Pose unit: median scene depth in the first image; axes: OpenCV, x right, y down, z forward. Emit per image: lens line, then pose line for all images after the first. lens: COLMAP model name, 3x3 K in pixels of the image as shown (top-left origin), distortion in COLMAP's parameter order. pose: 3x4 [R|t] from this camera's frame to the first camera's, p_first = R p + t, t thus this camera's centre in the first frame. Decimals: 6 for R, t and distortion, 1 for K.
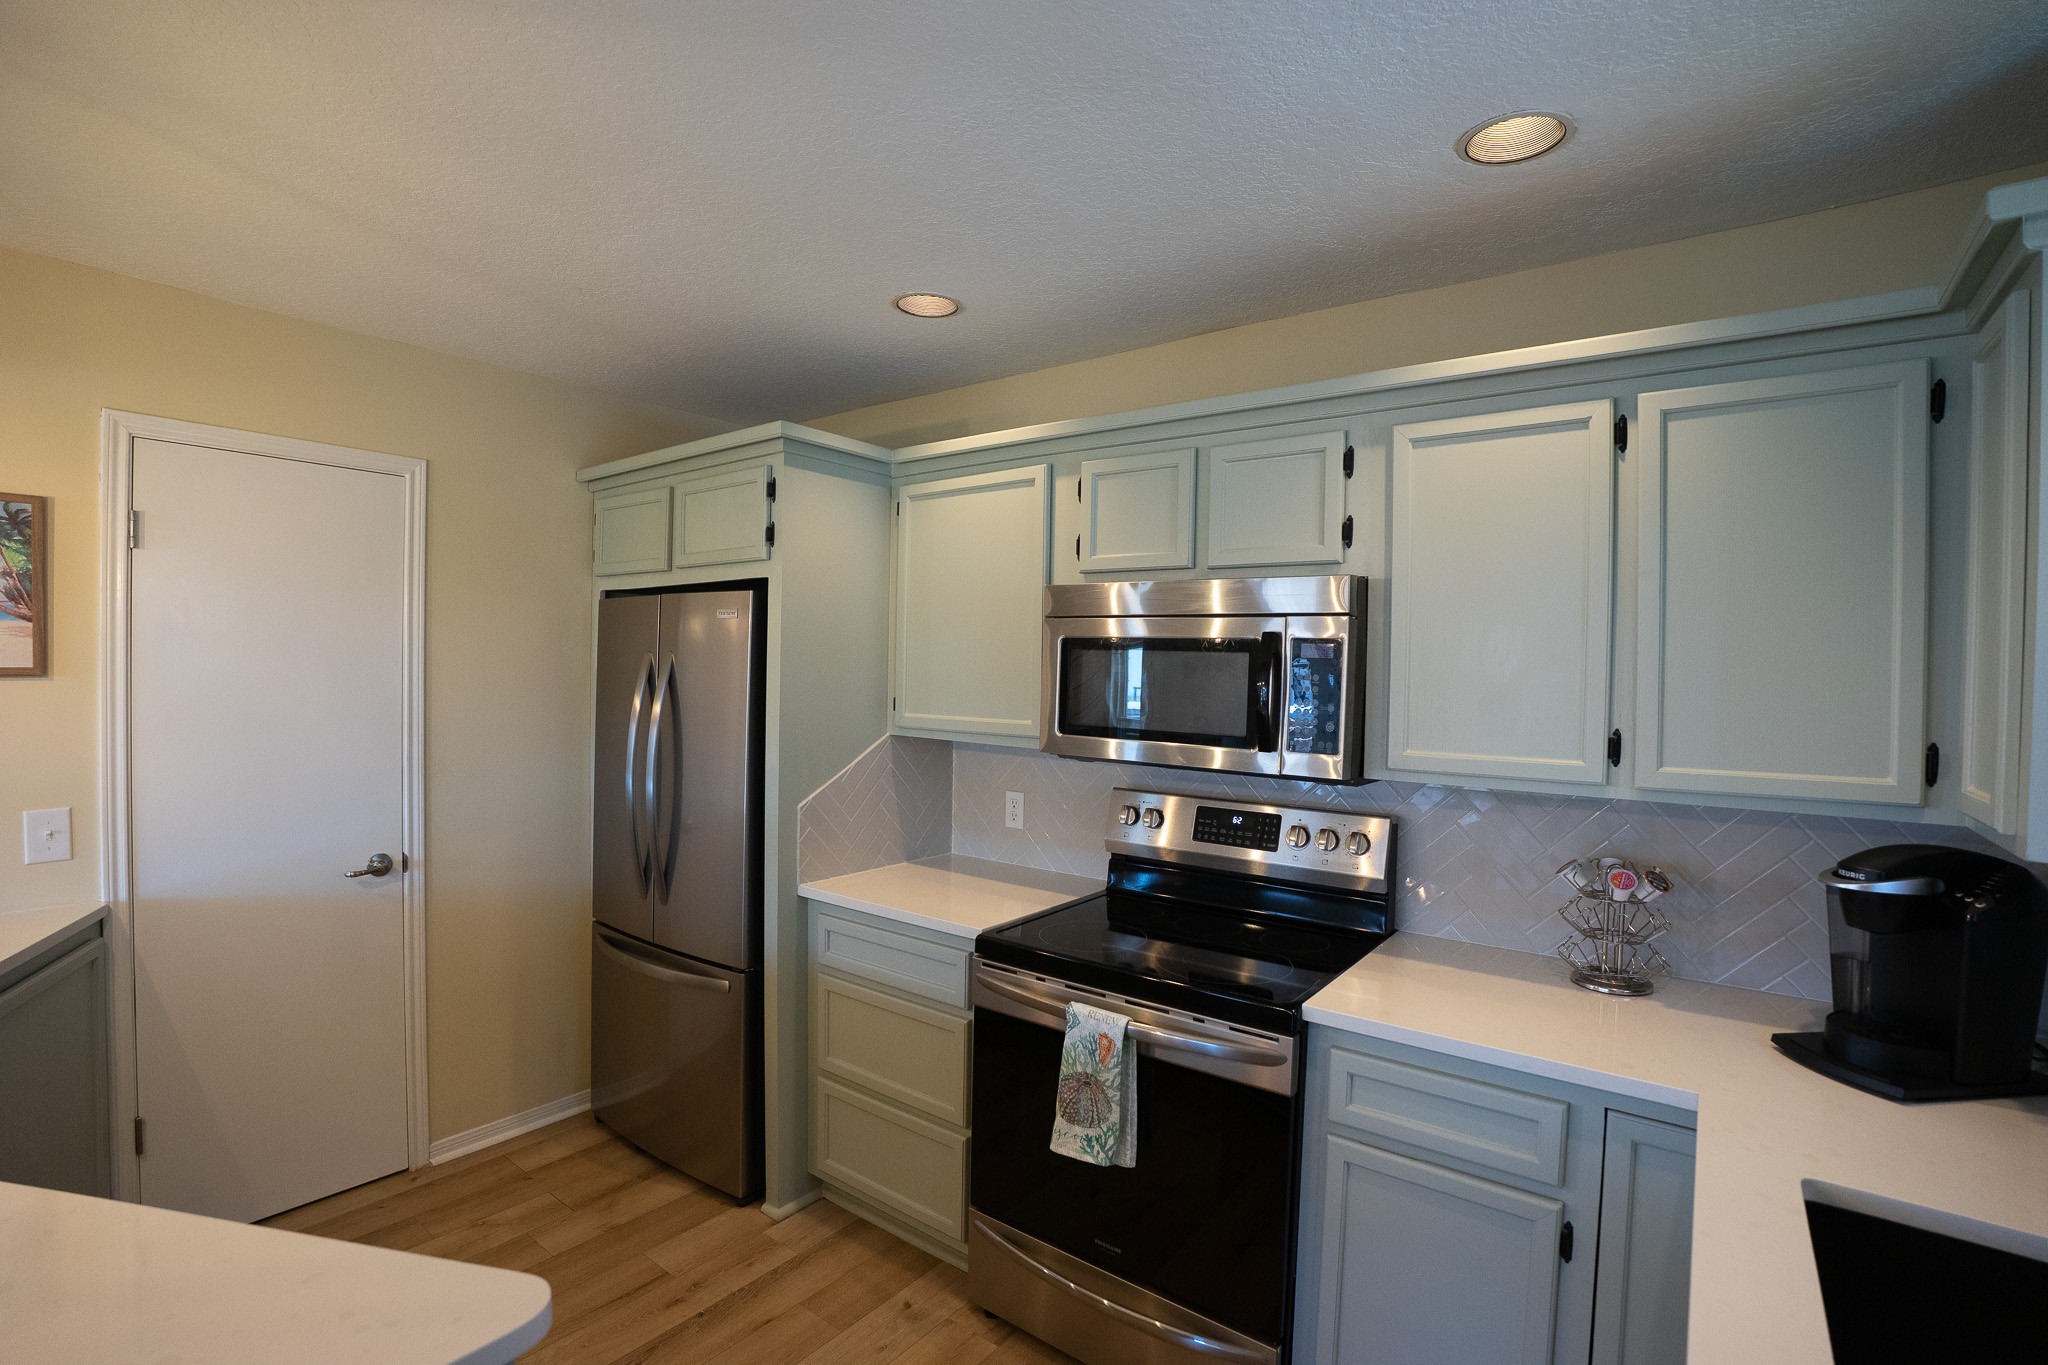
lens RADIAL K [[938.1, 0, 1024.0], [0, 938.1, 682.5], [0, 0, 1]] dist [-0.035206, 0.000336]
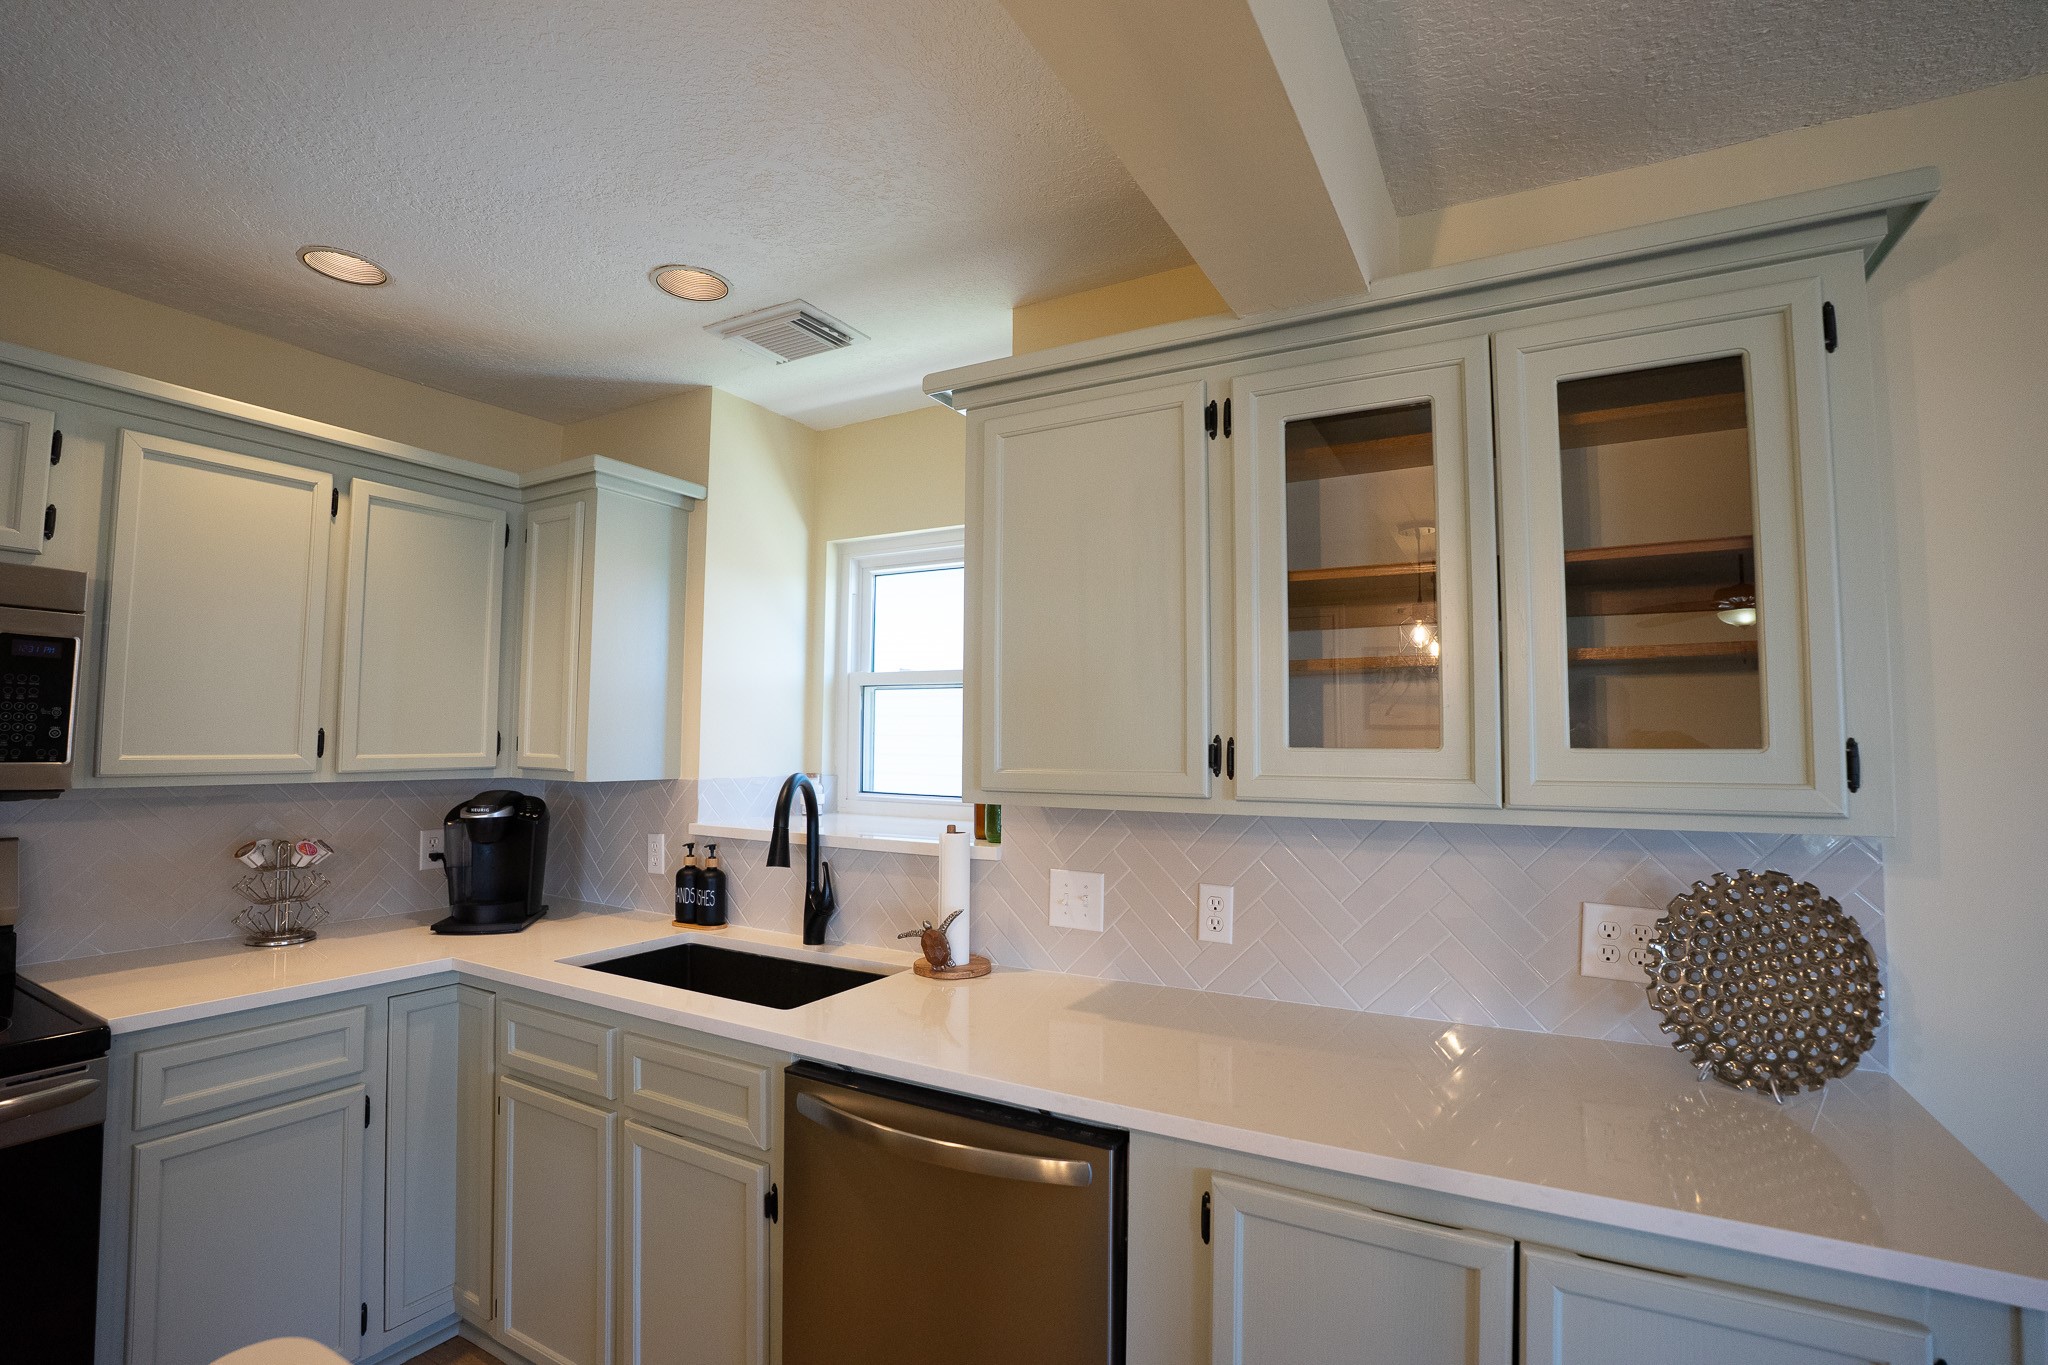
lens RADIAL K [[938.1, 0, 1024.0], [0, 938.1, 682.5], [0, 0, 1]] dist [-0.035206, 0.000336]
pose [[-0.132970, 0.047220, 0.989995, -0.761660], [0.016198, 0.998835, -0.045466, 0.061734], [-0.990988, 0.009991, -0.133579, 0.200863]]
